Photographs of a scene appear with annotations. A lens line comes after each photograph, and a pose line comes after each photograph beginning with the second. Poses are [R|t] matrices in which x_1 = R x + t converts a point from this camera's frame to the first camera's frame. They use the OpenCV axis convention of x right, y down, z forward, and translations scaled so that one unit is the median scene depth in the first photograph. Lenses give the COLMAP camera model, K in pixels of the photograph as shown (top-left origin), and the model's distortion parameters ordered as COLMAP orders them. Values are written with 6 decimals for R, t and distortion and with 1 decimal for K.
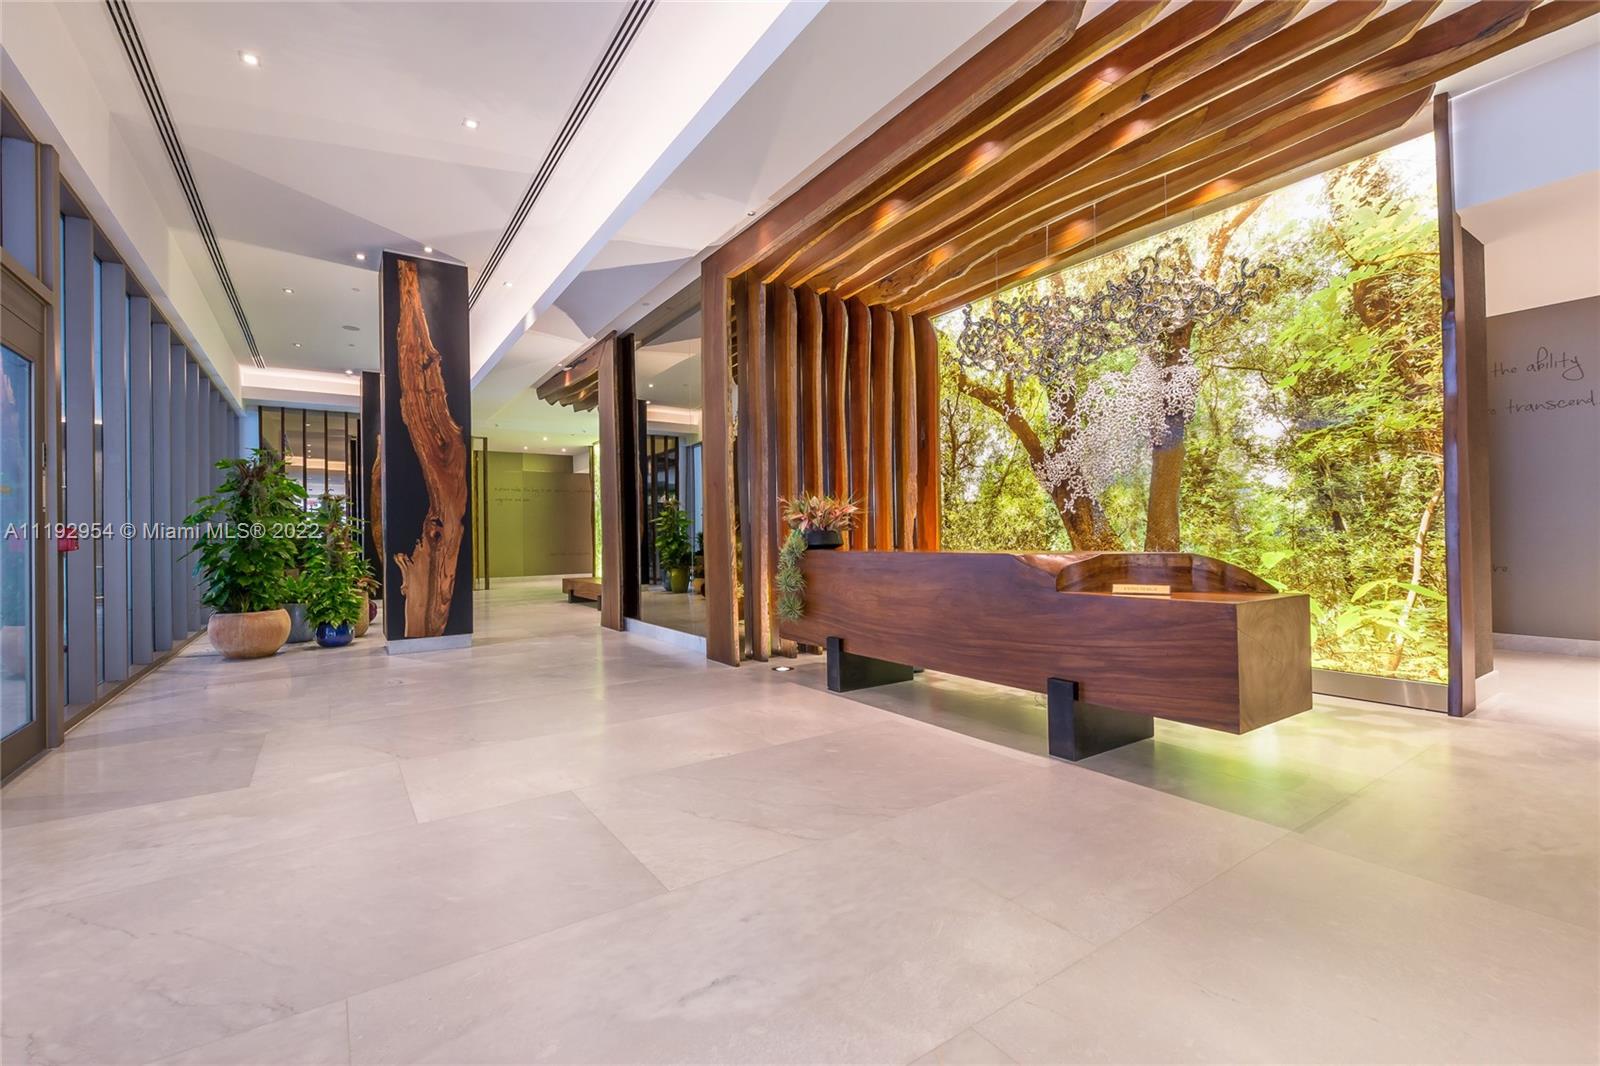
lens RADIAL K [[692.7, 0, 806.8], [0, 692.7, 533.0], [0, 0, 1]] dist [0.001490, -0.000043]
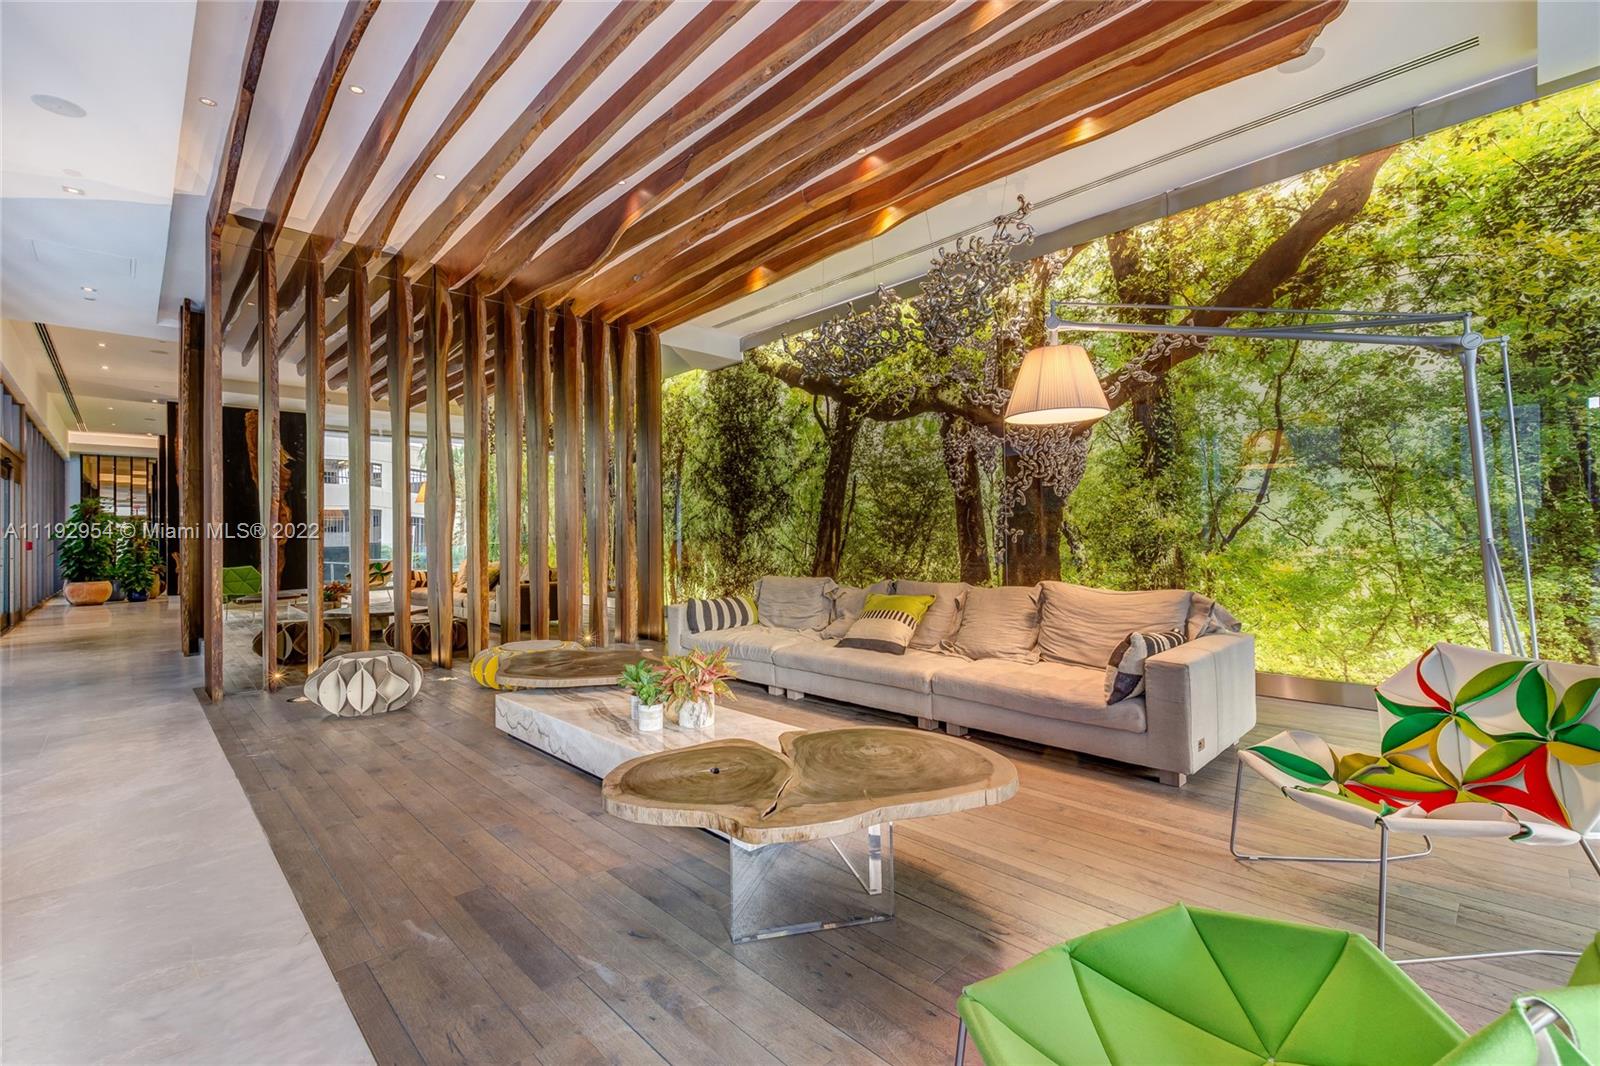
lens RADIAL K [[692.7, 0, 793.6], [0, 692.7, 535.5], [0, 0, 1]] dist [0.001490, -0.000043]
pose [[0.987071, 0.006576, 0.160150, 0.797323], [-0.005846, 0.999970, -0.005031, -0.019274], [-0.160178, 0.004029, 0.987080, -1.179403]]
